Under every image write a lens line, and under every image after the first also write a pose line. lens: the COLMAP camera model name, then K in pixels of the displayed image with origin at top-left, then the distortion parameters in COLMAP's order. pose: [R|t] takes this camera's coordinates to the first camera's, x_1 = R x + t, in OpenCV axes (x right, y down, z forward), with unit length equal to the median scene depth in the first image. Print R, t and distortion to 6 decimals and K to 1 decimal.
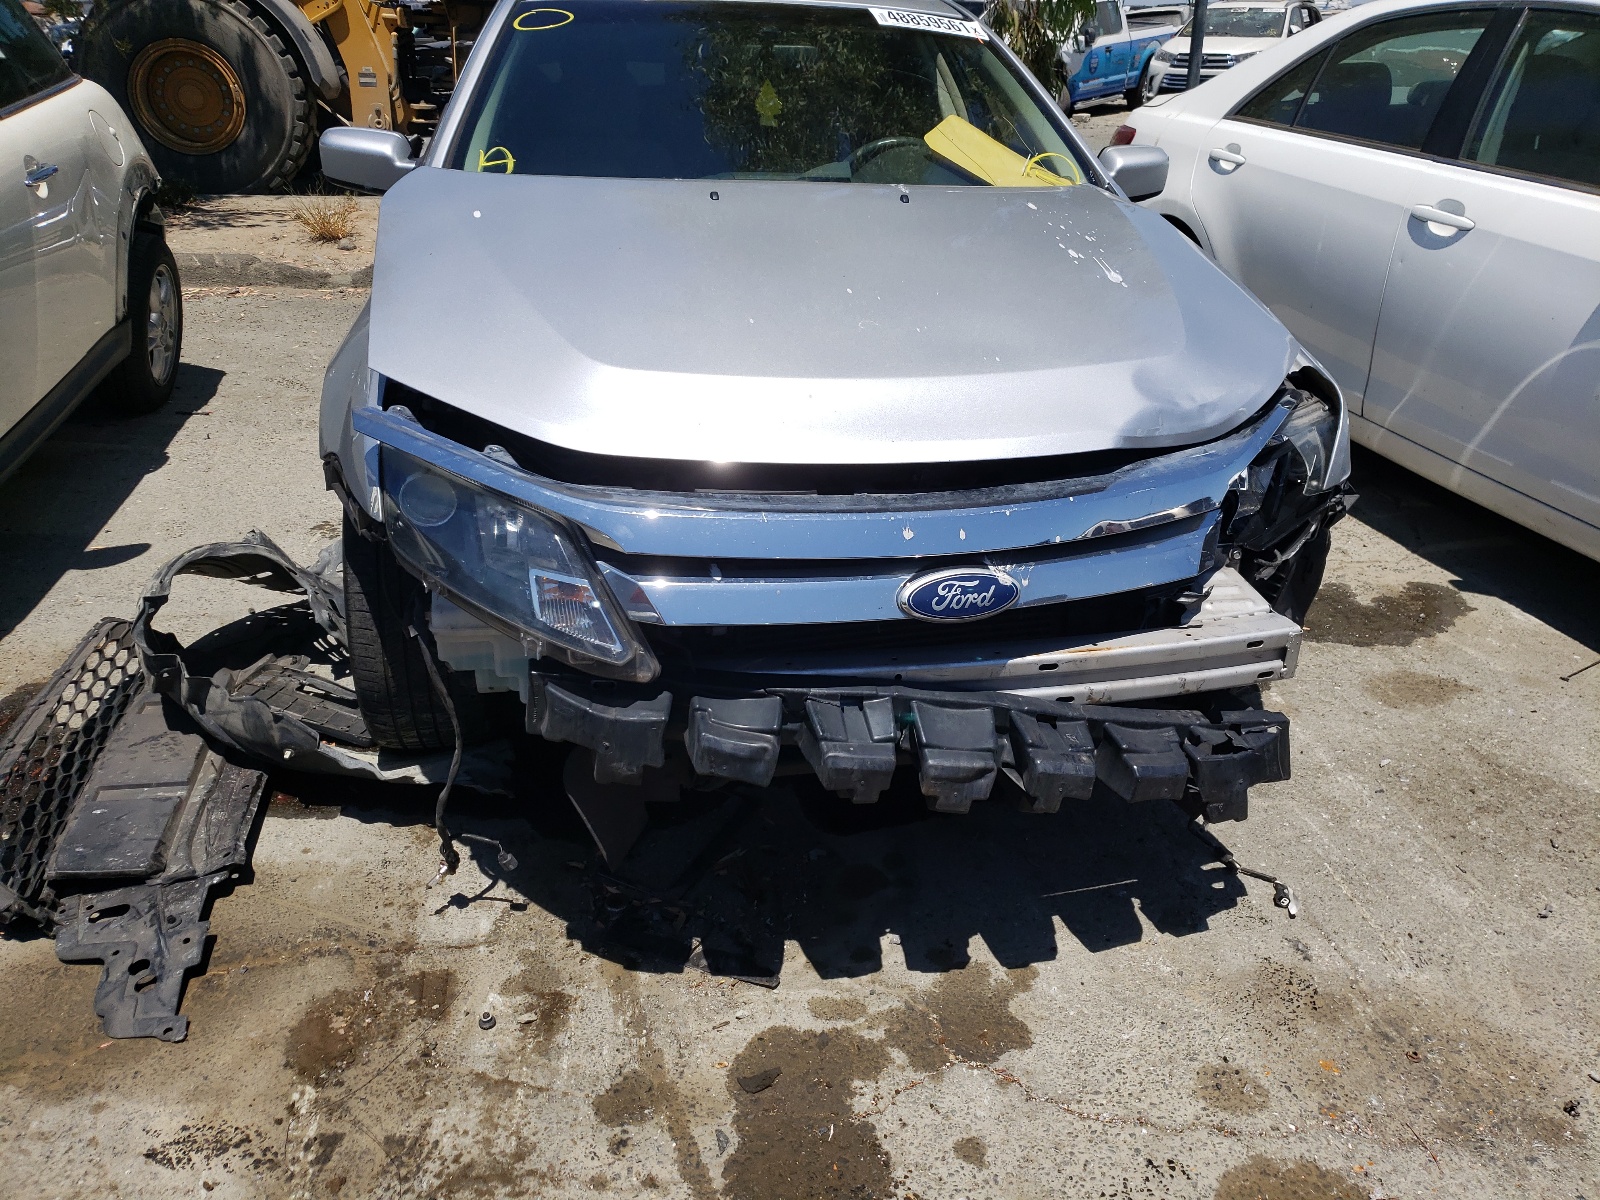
lens RADIAL K [[1261.0, 0, 800.0], [0, 1261.0, 600.0], [0, 0, 1]] dist [0.003114, -0.001752]
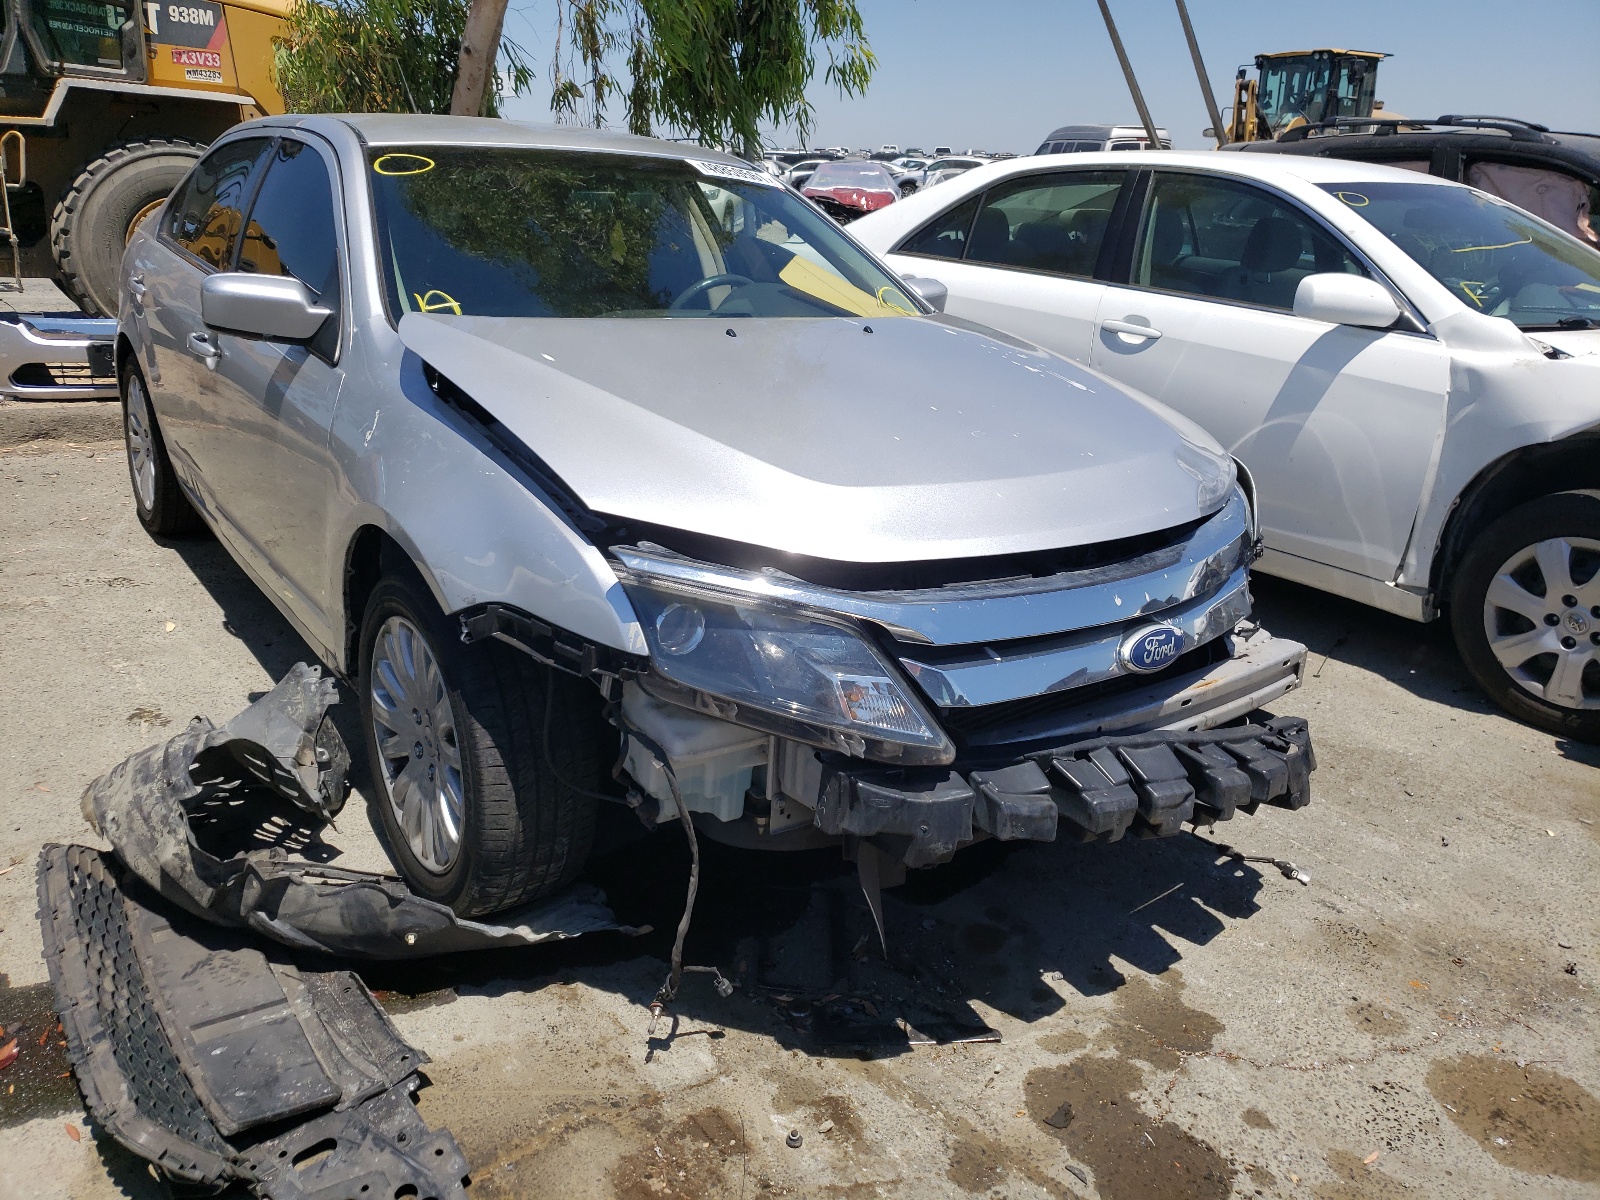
lens RADIAL K [[1270.7, 0, 763.3], [0, 1270.7, 595.1], [0, 0, 1]] dist [-0.002159, 0.014886]
pose [[0.913775, -0.115384, 0.389489, -0.599738], [0.154159, 0.985585, -0.069697, -0.023729], [-0.375832, 0.123731, 0.918390, 0.032436]]
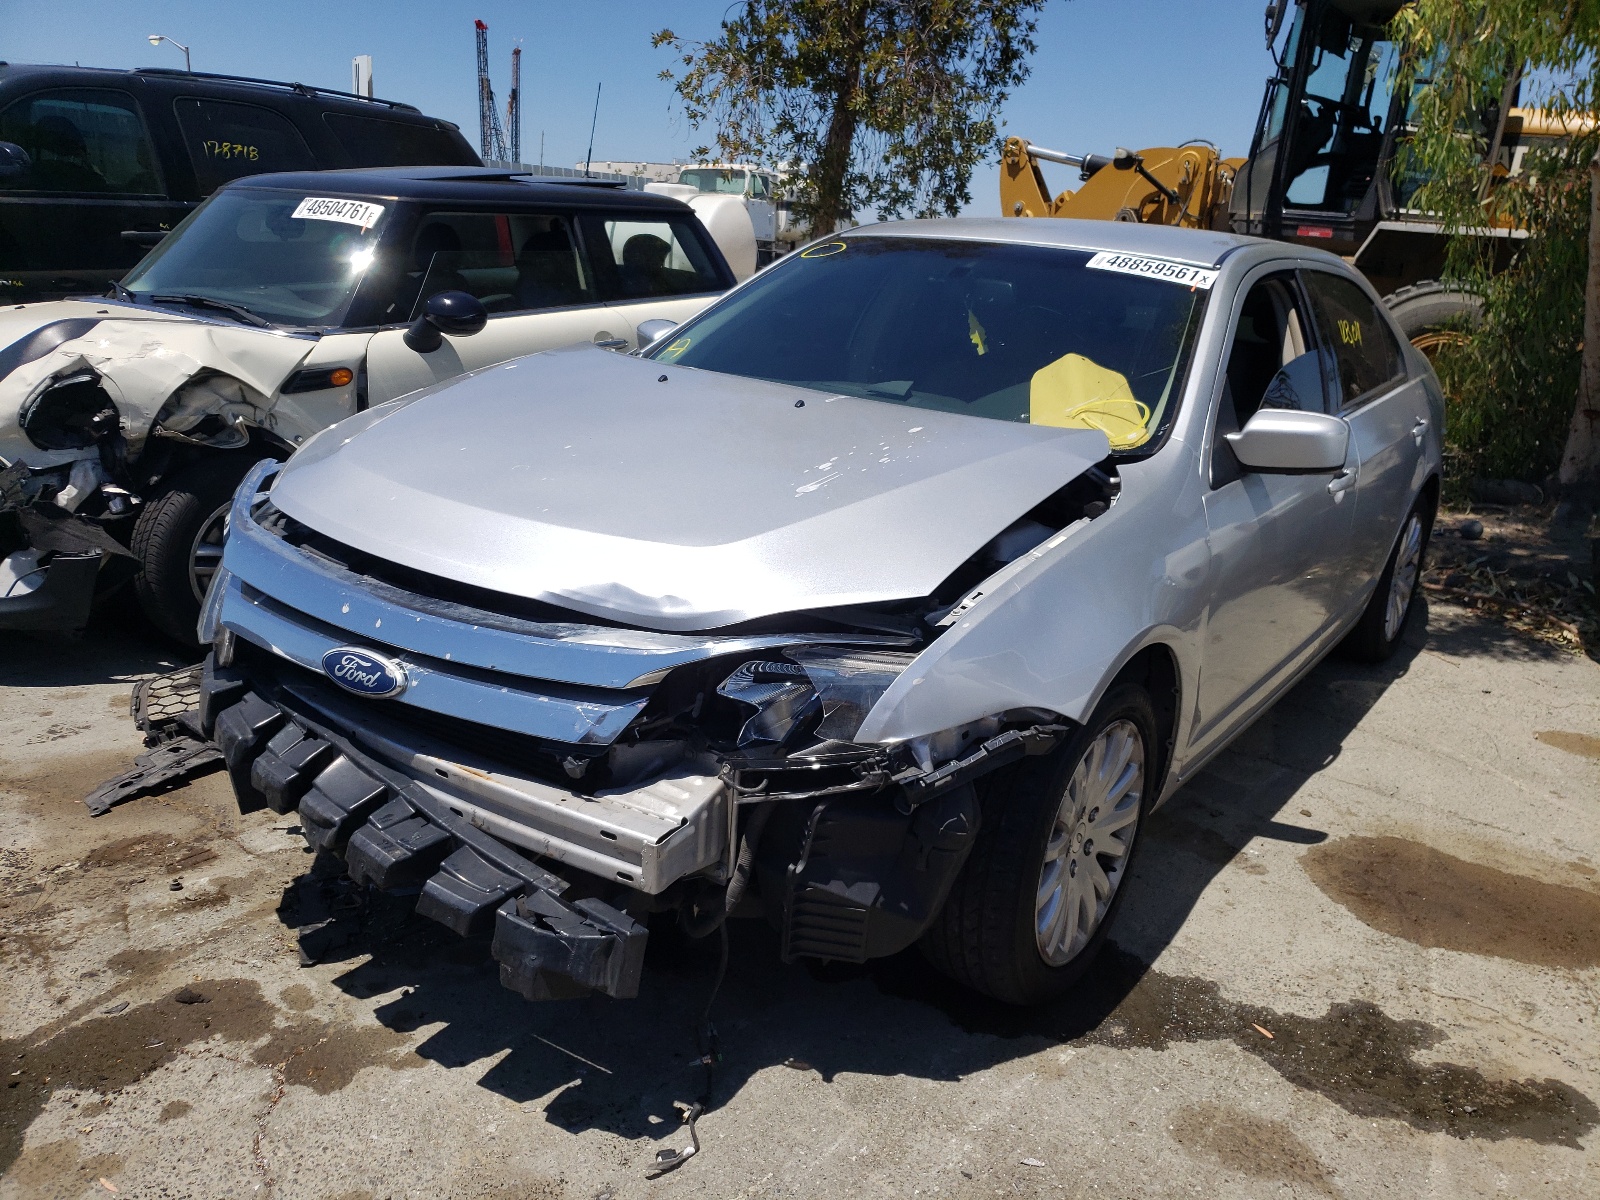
lens RADIAL K [[1219.7, 0, 804.3], [0, 1219.7, 627.4], [0, 0, 1]] dist [0.013134, 0.004491]
pose [[0.683139, 0.241405, -0.689234, 1.074814], [-0.352385, 0.935607, -0.021571, -0.148295], [0.639645, 0.257612, 0.724217, 0.379727]]
